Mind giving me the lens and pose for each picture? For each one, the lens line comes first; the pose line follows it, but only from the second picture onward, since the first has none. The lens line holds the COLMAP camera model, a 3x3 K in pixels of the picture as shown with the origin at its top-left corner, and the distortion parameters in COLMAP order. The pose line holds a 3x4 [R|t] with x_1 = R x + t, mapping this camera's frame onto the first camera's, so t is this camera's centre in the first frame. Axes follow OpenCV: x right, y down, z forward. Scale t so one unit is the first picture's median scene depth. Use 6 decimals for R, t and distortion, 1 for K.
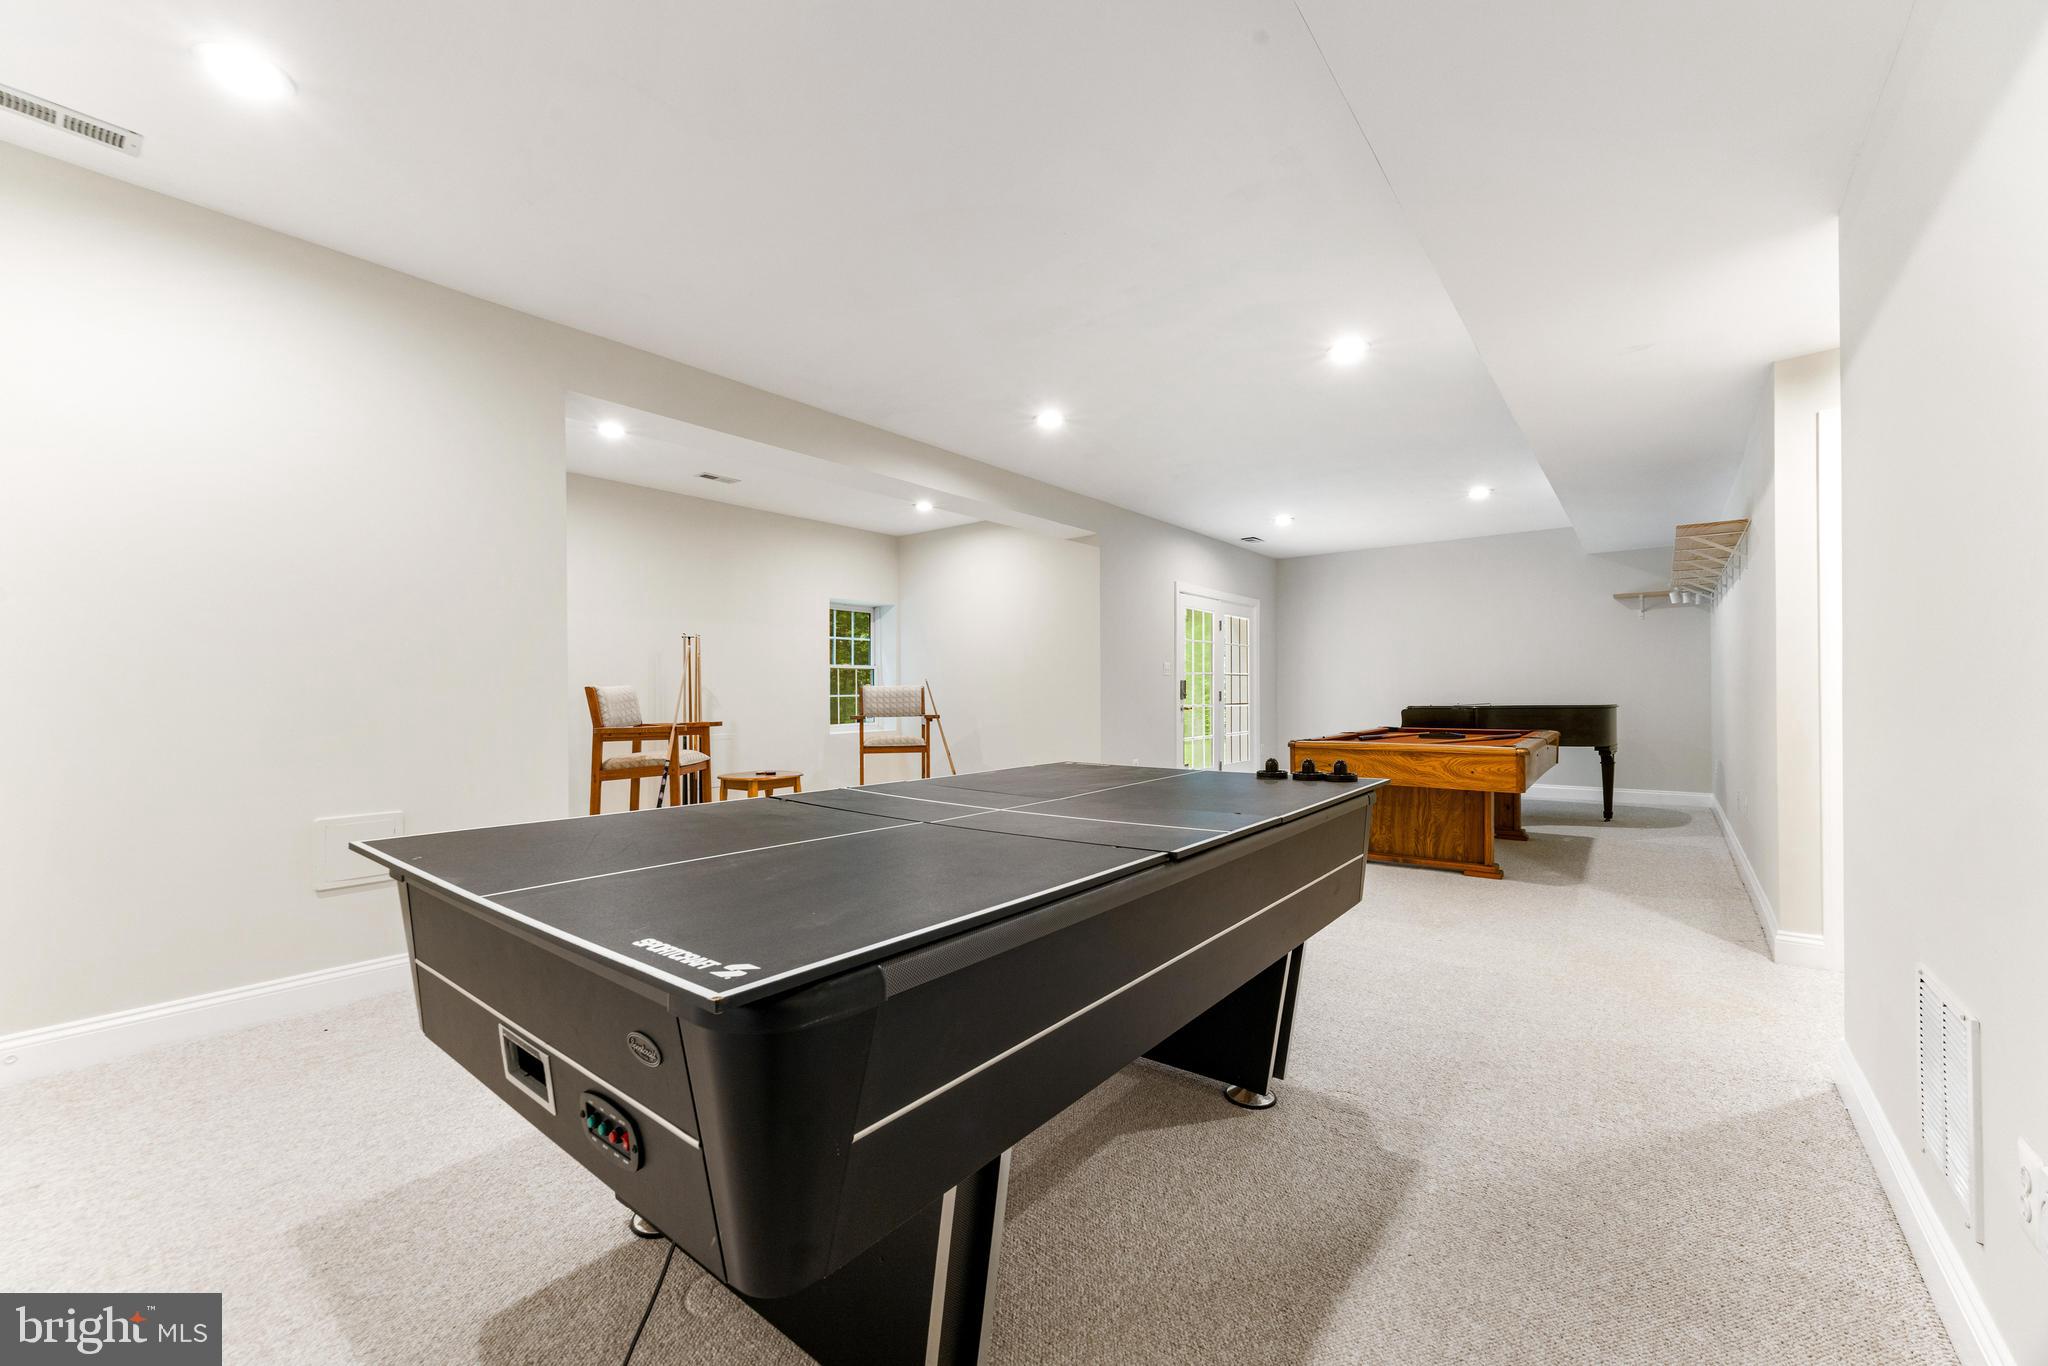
lens RADIAL K [[808.3, 0, 1021.8], [0, 808.3, 692.3], [0, 0, 1]] dist [0.000203, -0.000019]
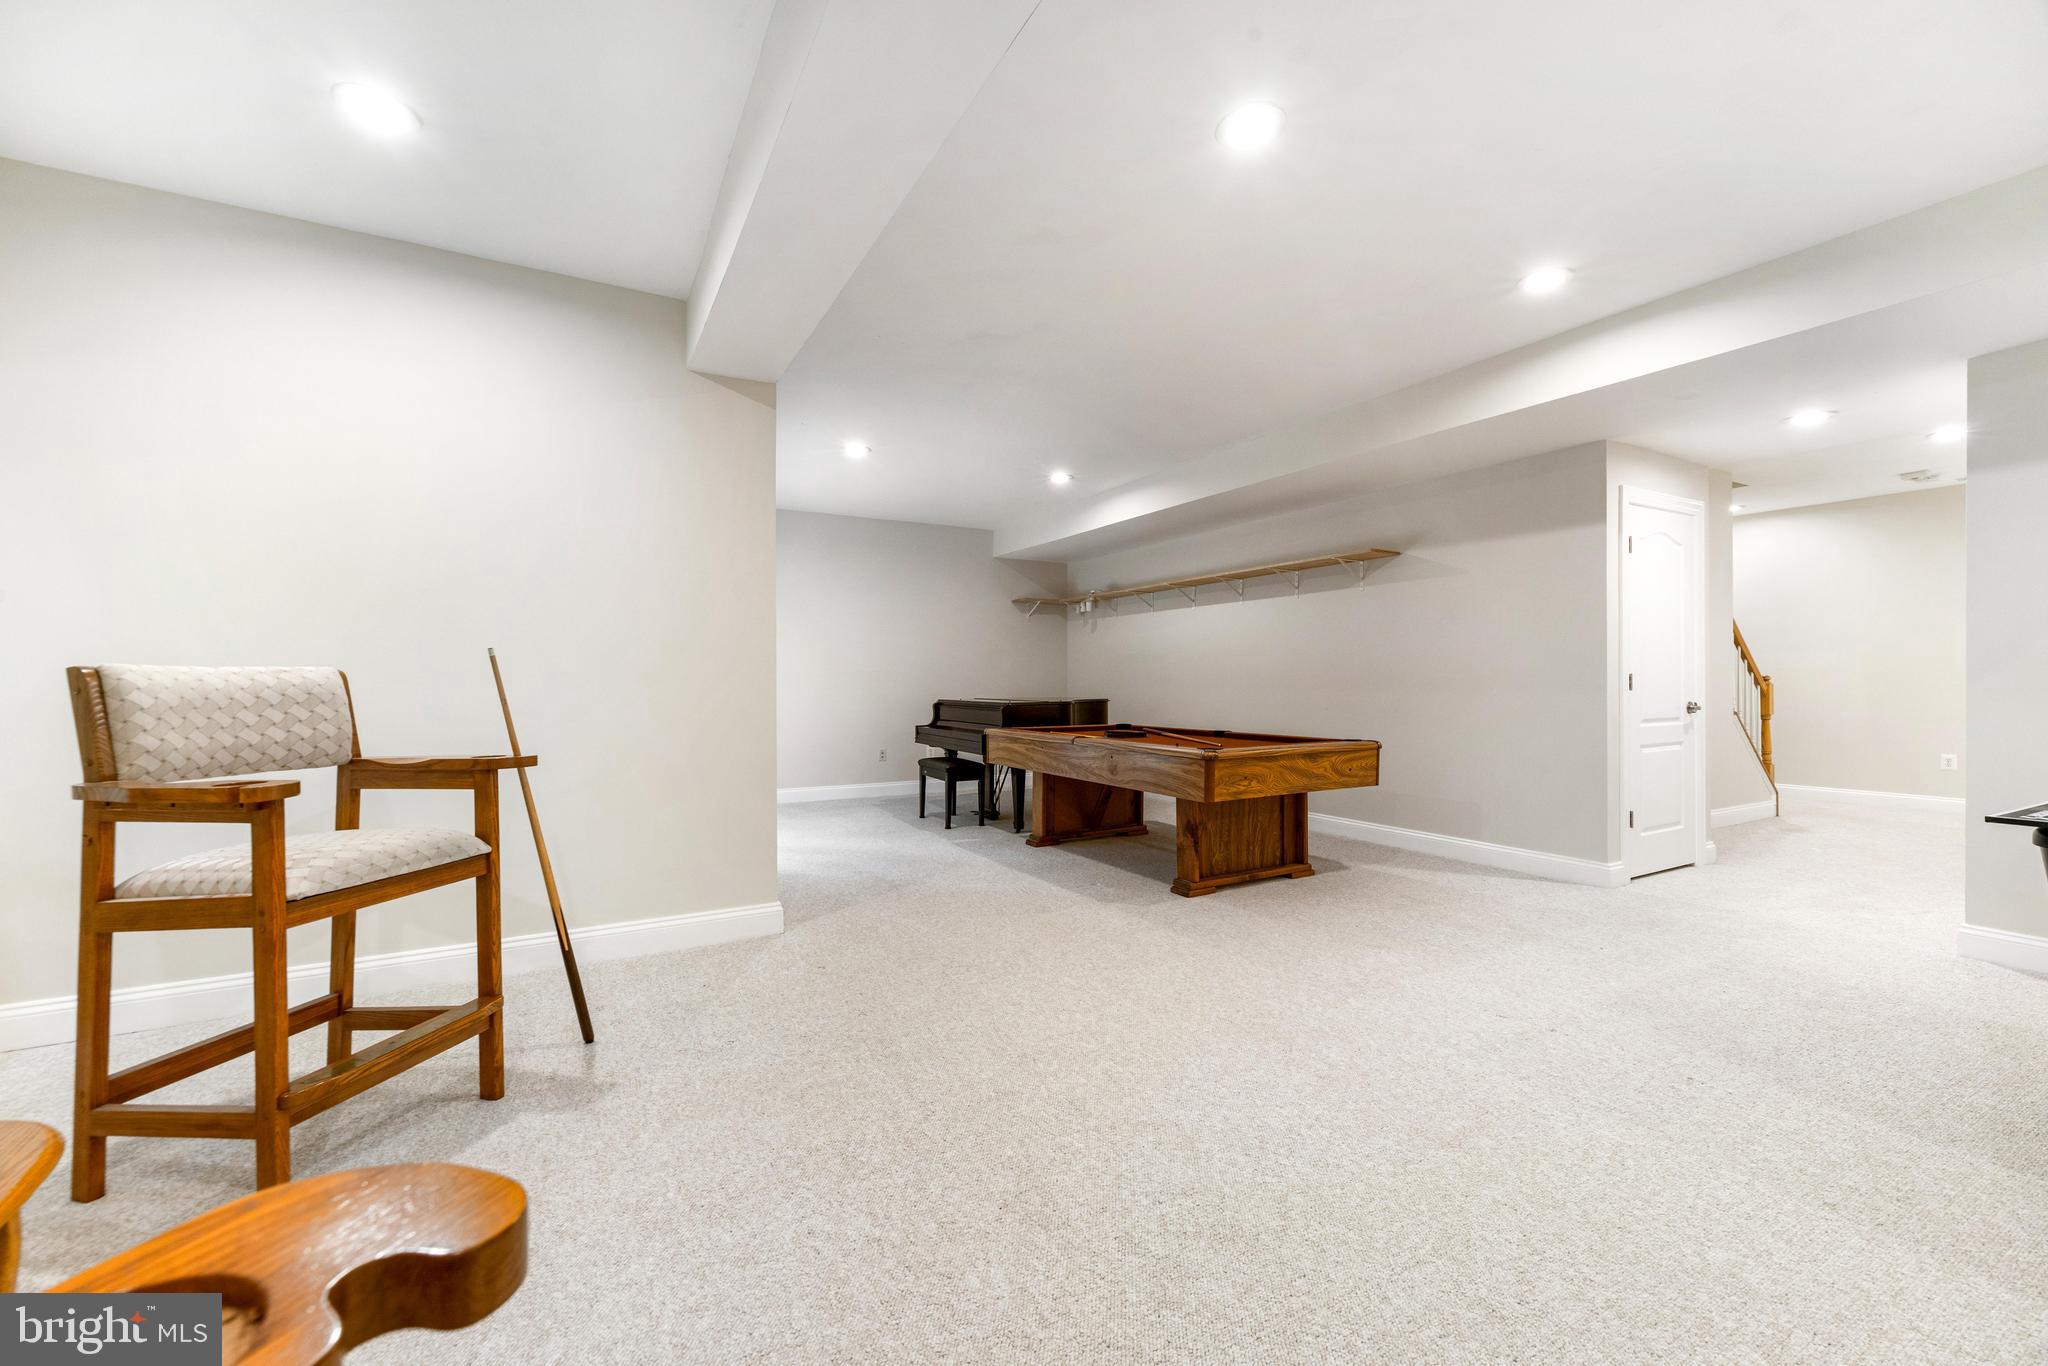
lens RADIAL K [[815.2, 0, 1024.0], [0, 815.2, 683.0], [0, 0, 1]] dist [-0.000031, -0.000076]
pose [[0.383154, 0.003290, 0.923679, -0.434767], [0.001163, 0.999991, -0.004044, -0.001164], [-0.923684, 0.002624, 0.383147, 0.865836]]
